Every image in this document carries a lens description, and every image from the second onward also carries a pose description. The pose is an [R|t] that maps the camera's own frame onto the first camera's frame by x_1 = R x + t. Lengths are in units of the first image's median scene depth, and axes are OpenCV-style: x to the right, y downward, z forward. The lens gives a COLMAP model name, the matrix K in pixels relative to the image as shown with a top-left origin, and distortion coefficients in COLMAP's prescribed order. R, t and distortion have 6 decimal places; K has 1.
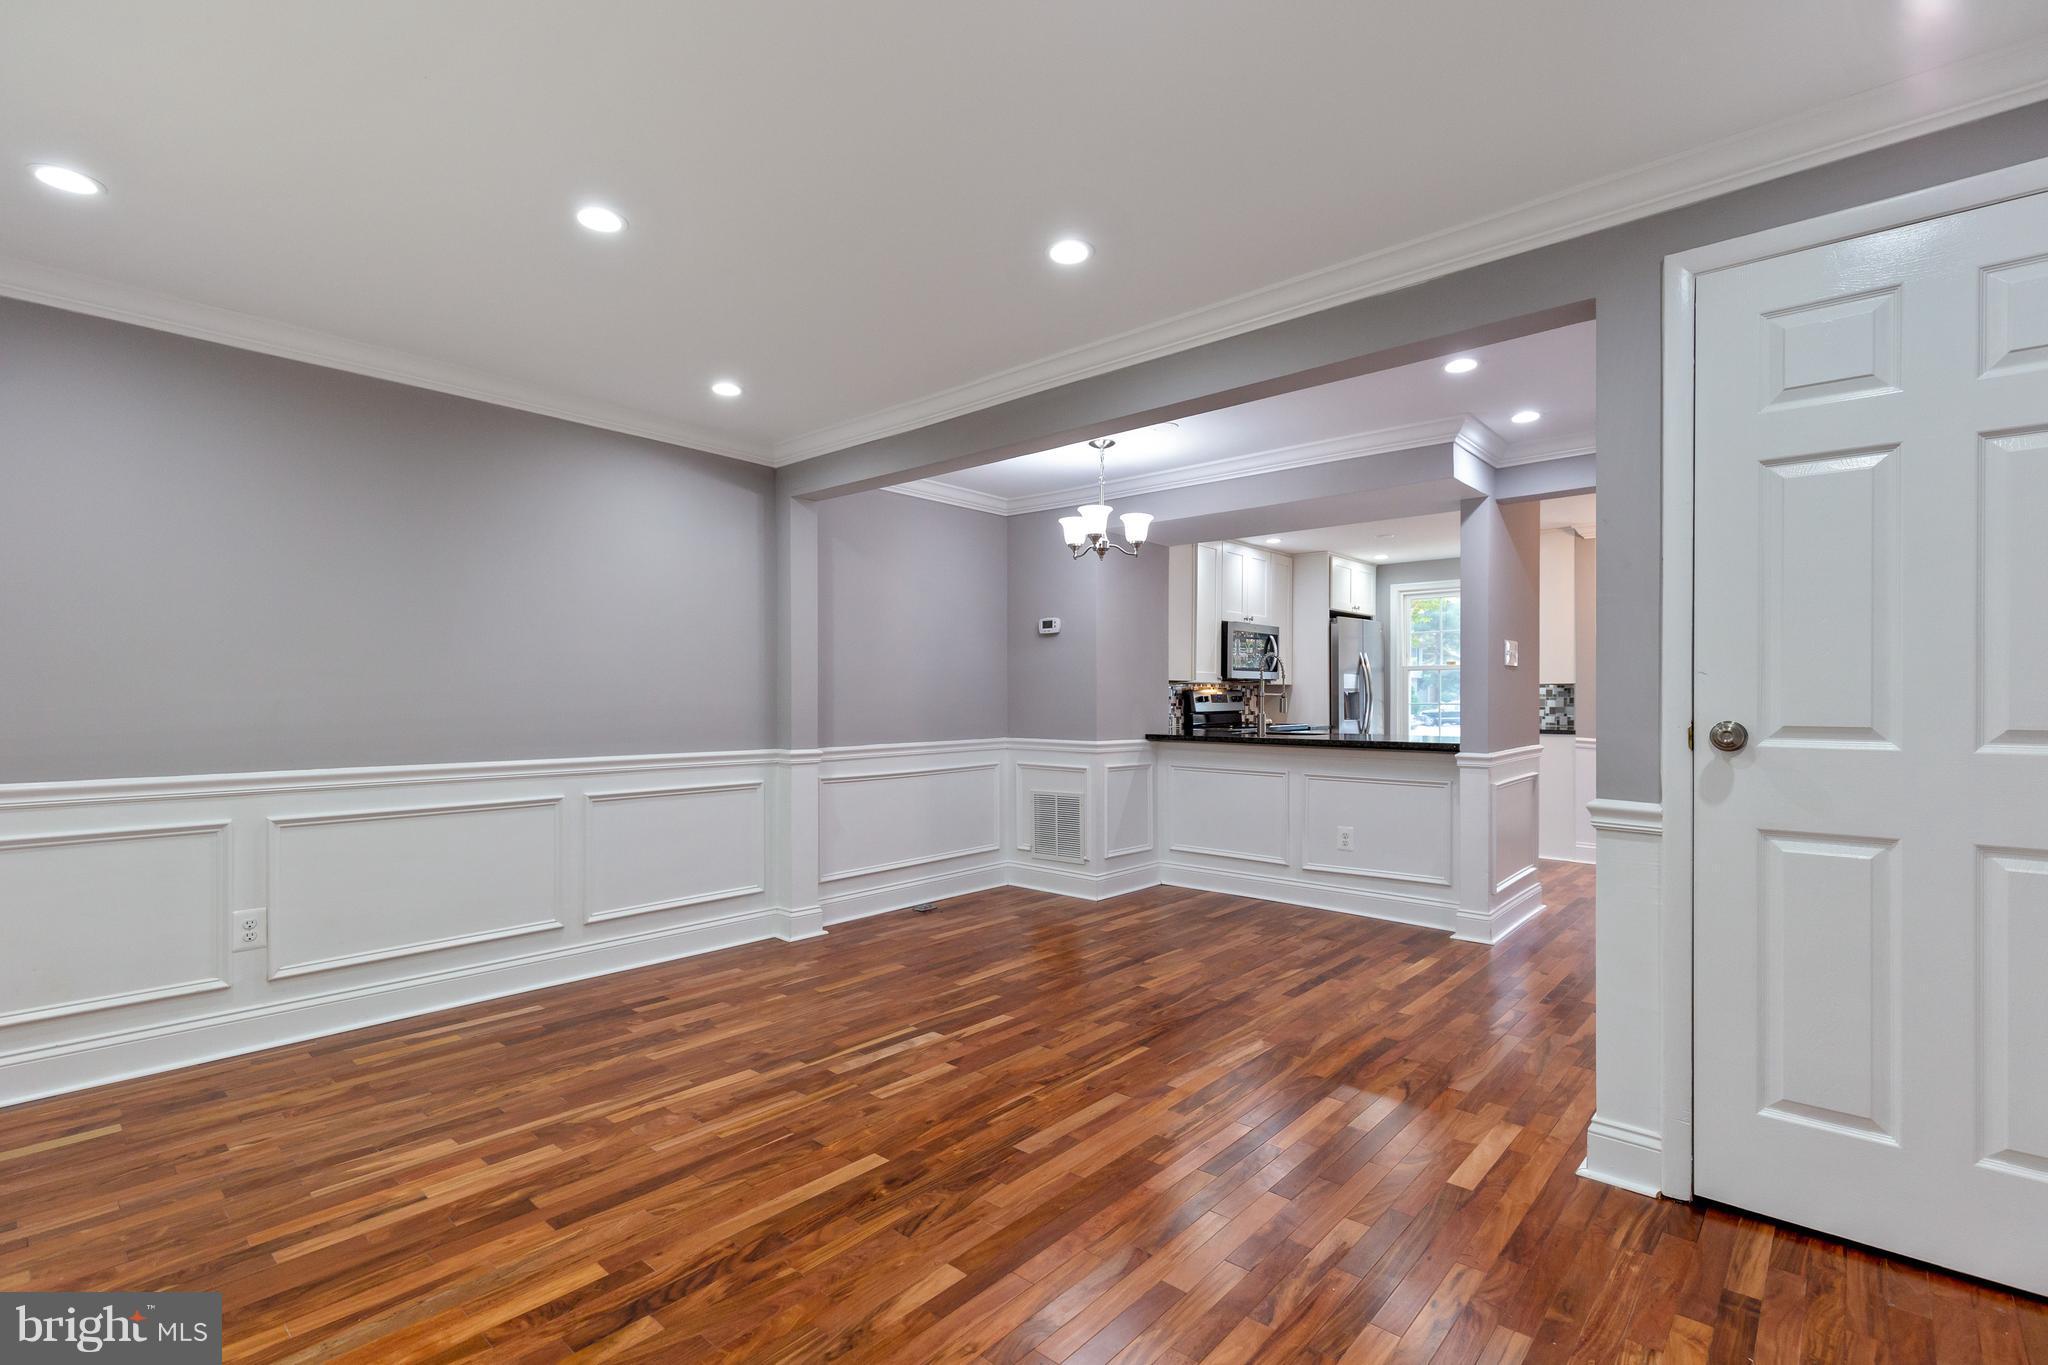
lens RADIAL K [[933.2, 0, 1021.4], [0, 933.2, 704.1], [0, 0, 1]] dist [0.014801, -0.002581]
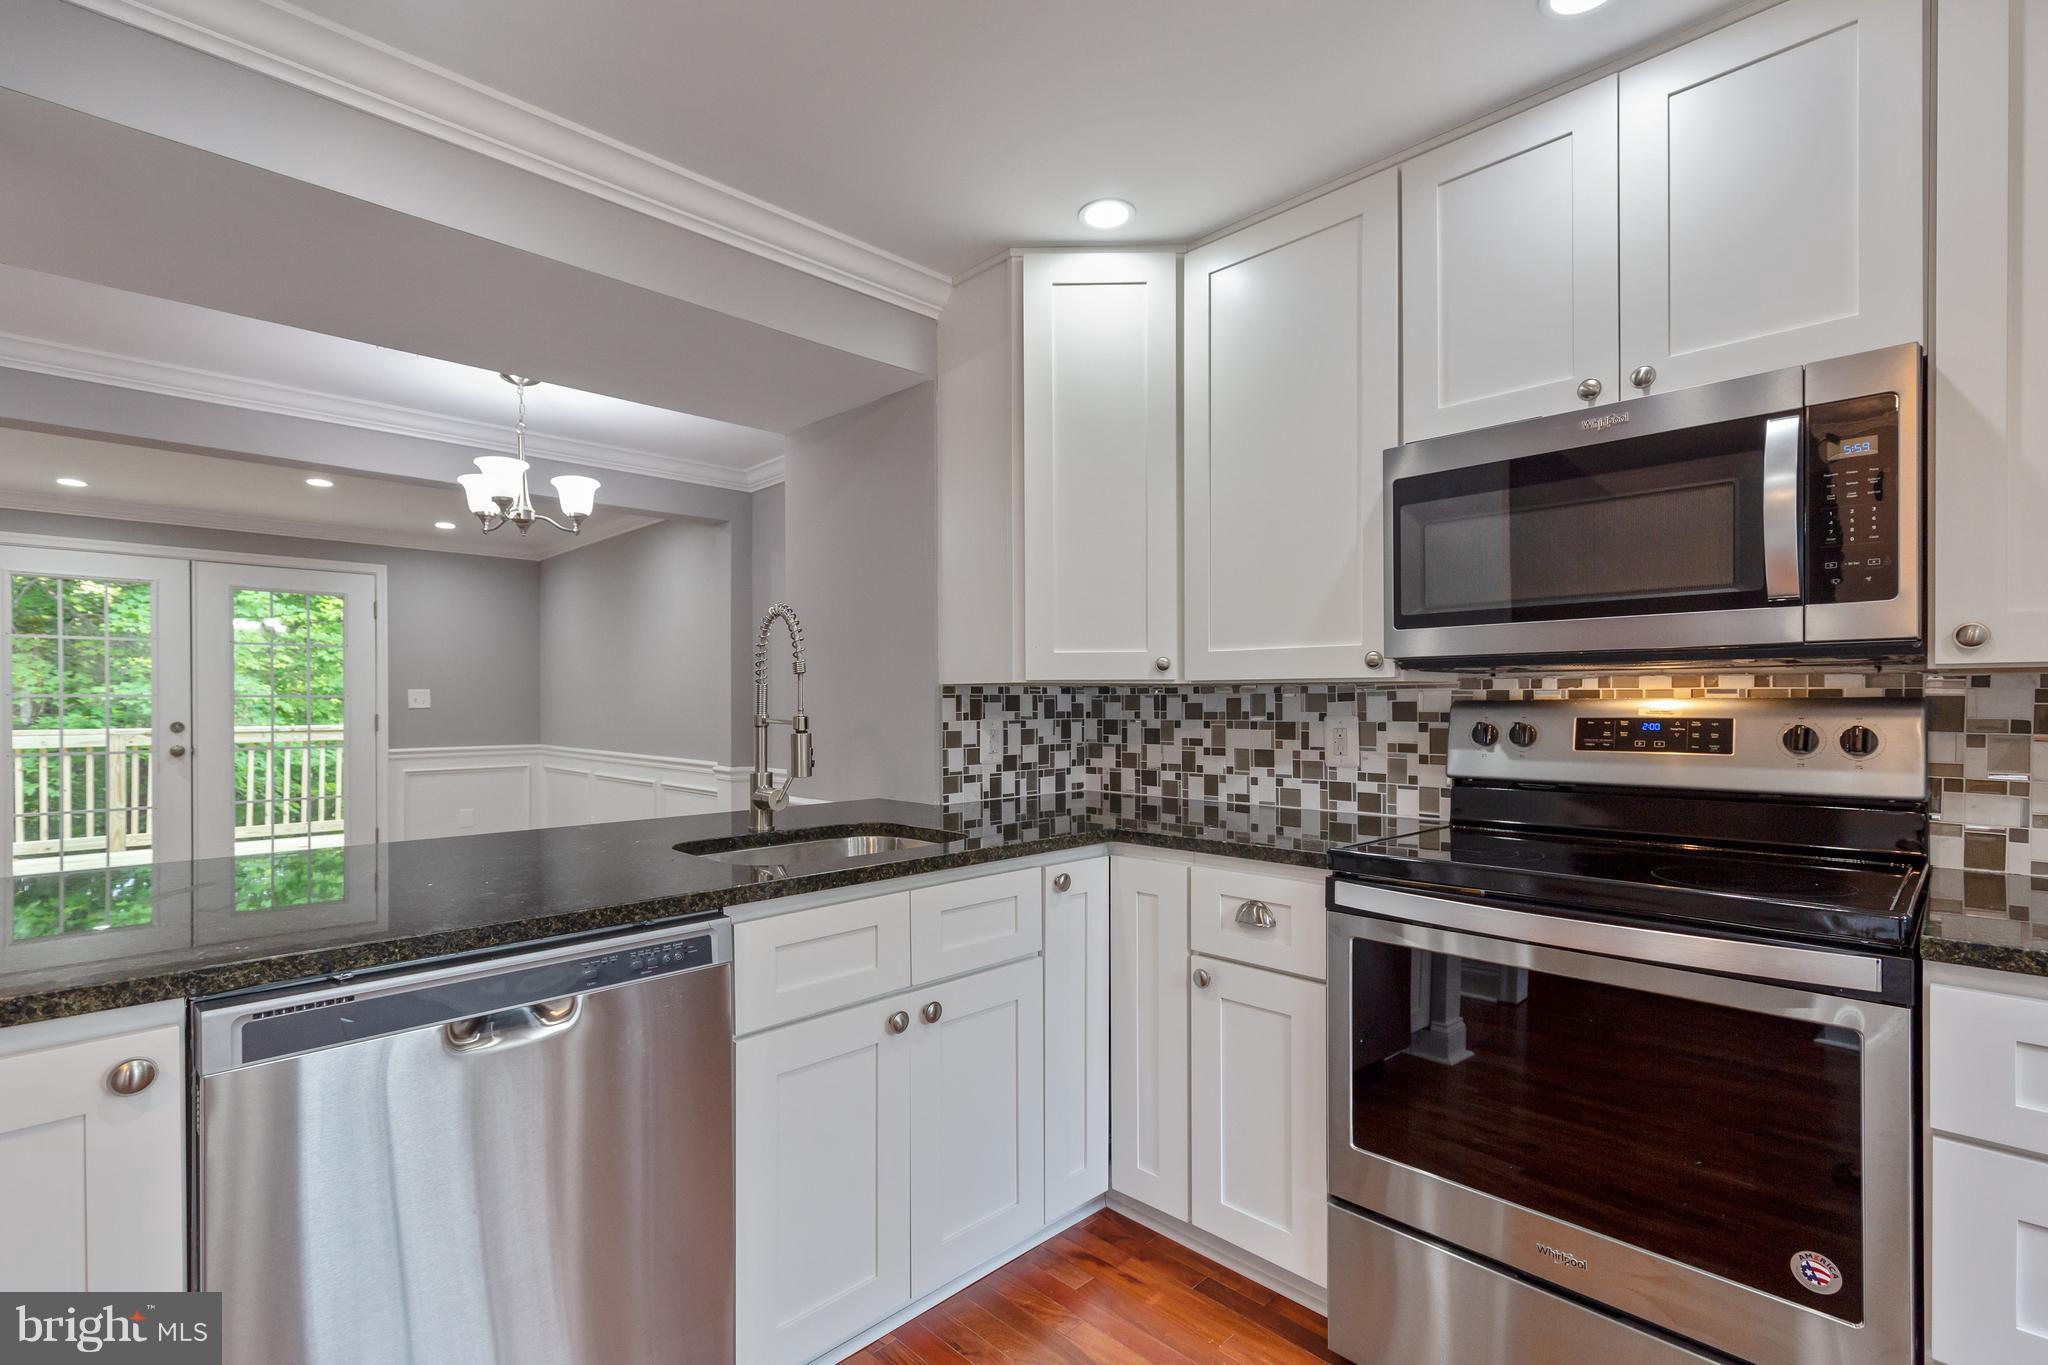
lens RADIAL K [[933.2, 0, 1023.0], [0, 933.2, 709.4], [0, 0, 1]] dist [0.014801, -0.002581]
pose [[-0.072089, 0.007578, -0.997369, 1.087936], [-0.003416, 0.999963, 0.007845, -0.032428], [0.997392, 0.003972, -0.072060, 1.962347]]
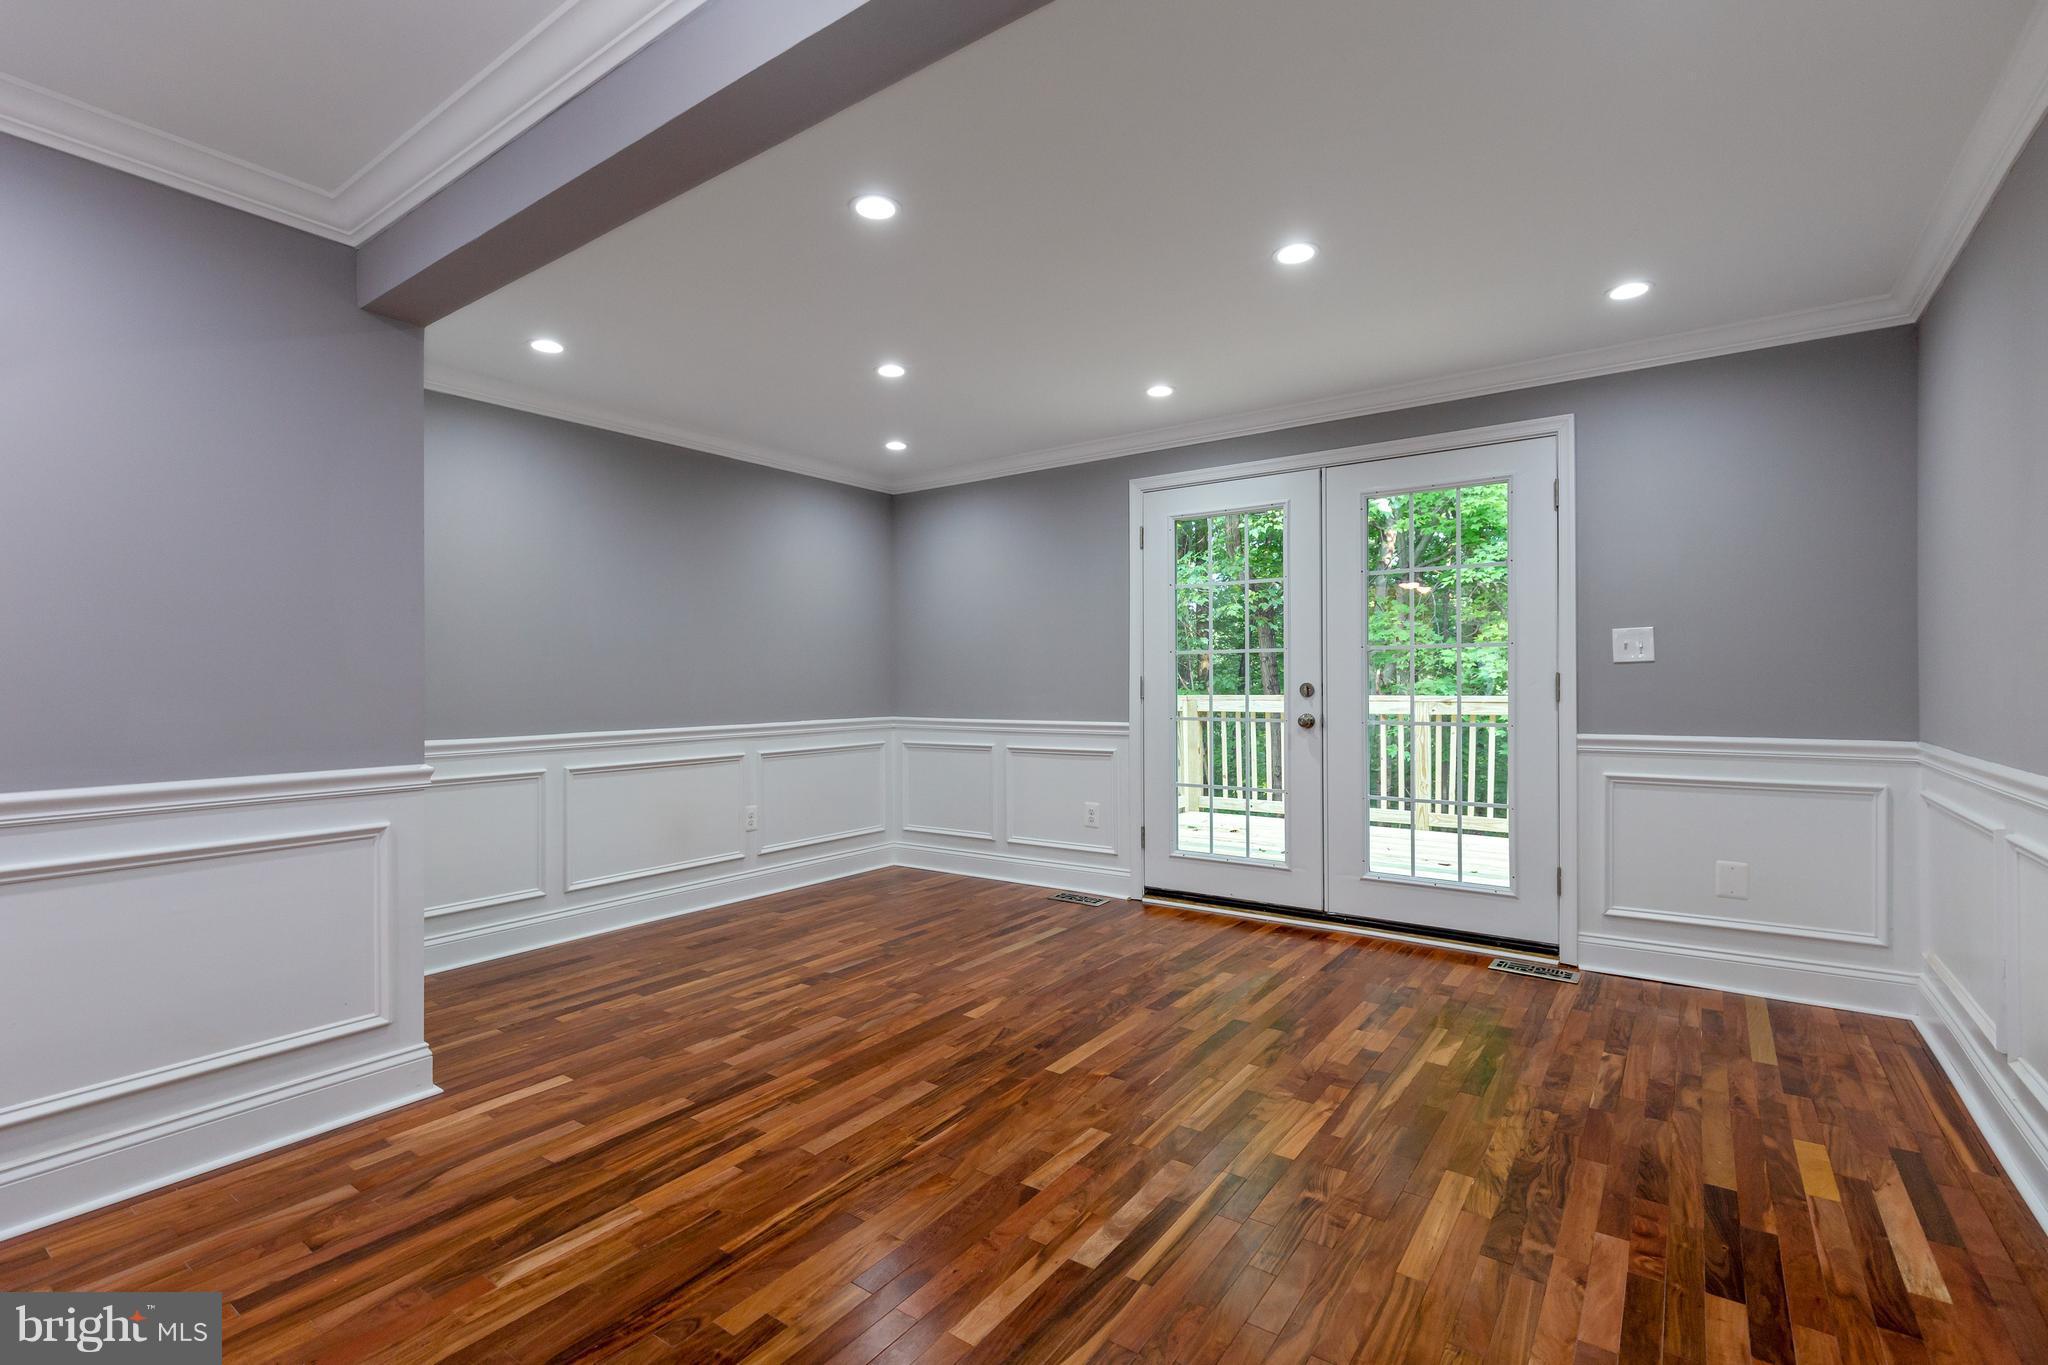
lens RADIAL K [[933.2, 0, 1012.2], [0, 933.2, 682.5], [0, 0, 1]] dist [0.014801, -0.002581]
pose [[-0.995691, 0.005363, -0.092578, 0.002681], [0.005136, 0.999983, 0.002688, 0.002467], [0.092591, 0.002201, -0.995702, 1.550772]]
